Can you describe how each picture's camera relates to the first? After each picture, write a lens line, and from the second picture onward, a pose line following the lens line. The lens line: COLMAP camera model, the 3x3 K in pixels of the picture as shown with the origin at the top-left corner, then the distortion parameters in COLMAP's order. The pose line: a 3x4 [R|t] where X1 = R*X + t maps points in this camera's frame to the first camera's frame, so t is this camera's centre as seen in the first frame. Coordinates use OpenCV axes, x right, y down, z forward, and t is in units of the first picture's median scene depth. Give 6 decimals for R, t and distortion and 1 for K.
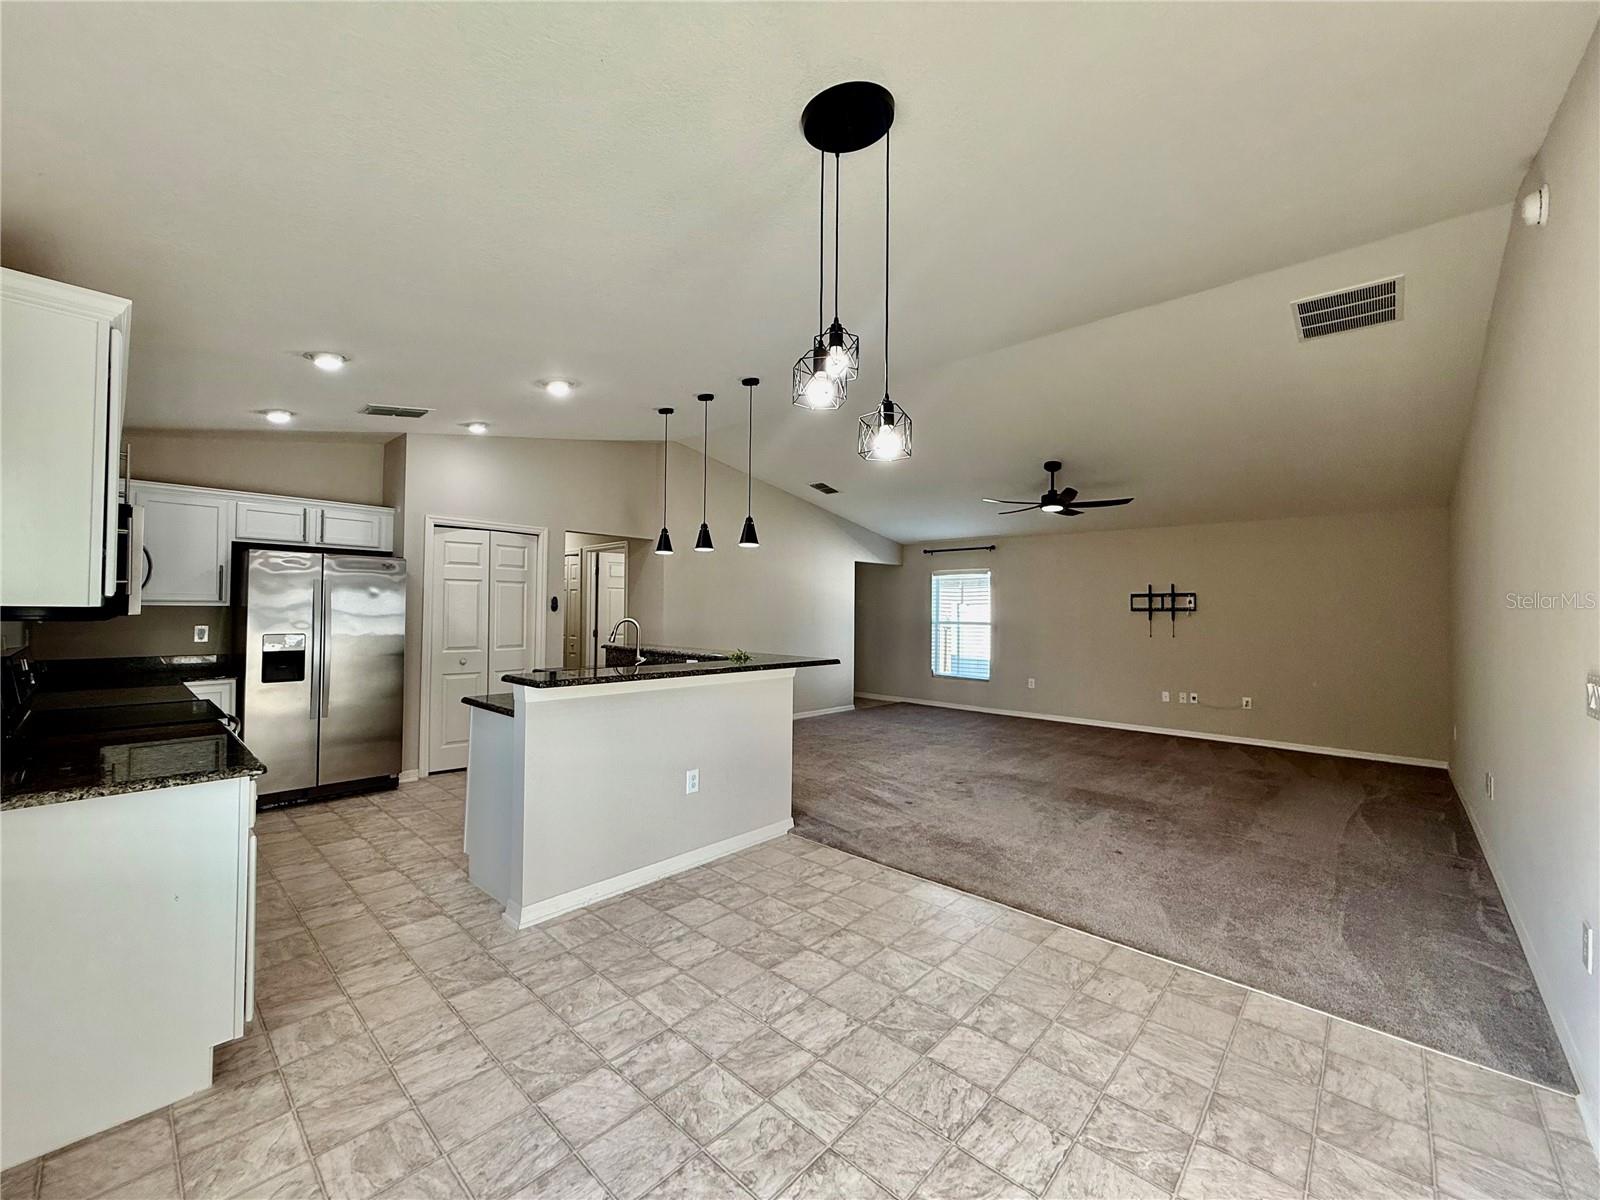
lens RADIAL K [[637.9, 0, 799.9], [0, 637.9, 602.6], [0, 0, 1]] dist [-0.001676, 0.000120]
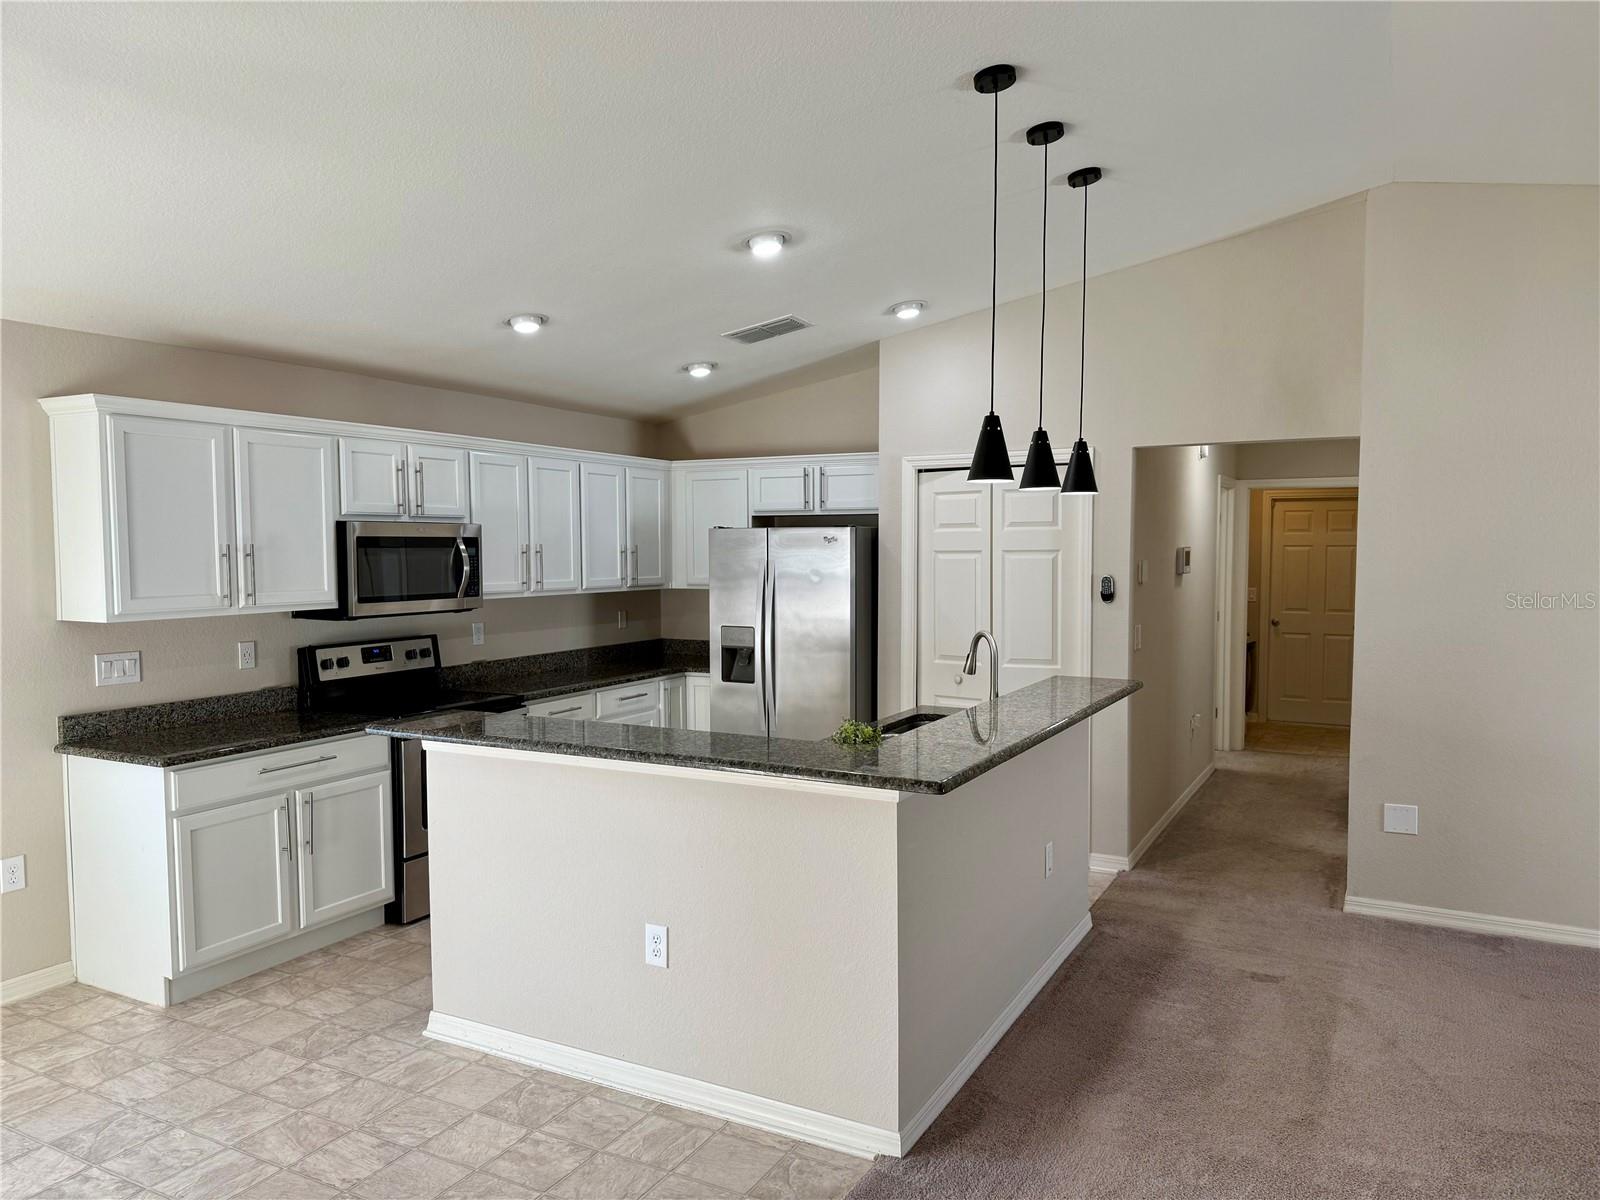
lens RADIAL K [[1125.2, 0, 805.5], [0, 1125.2, 607.8], [0, 0, 1]] dist [0.022816, -0.031383]
pose [[0.246868, 0.039037, -0.968262, 0.678132], [0.020294, 0.998761, 0.045441, -0.044488], [0.968836, -0.030868, 0.245770, 0.764767]]
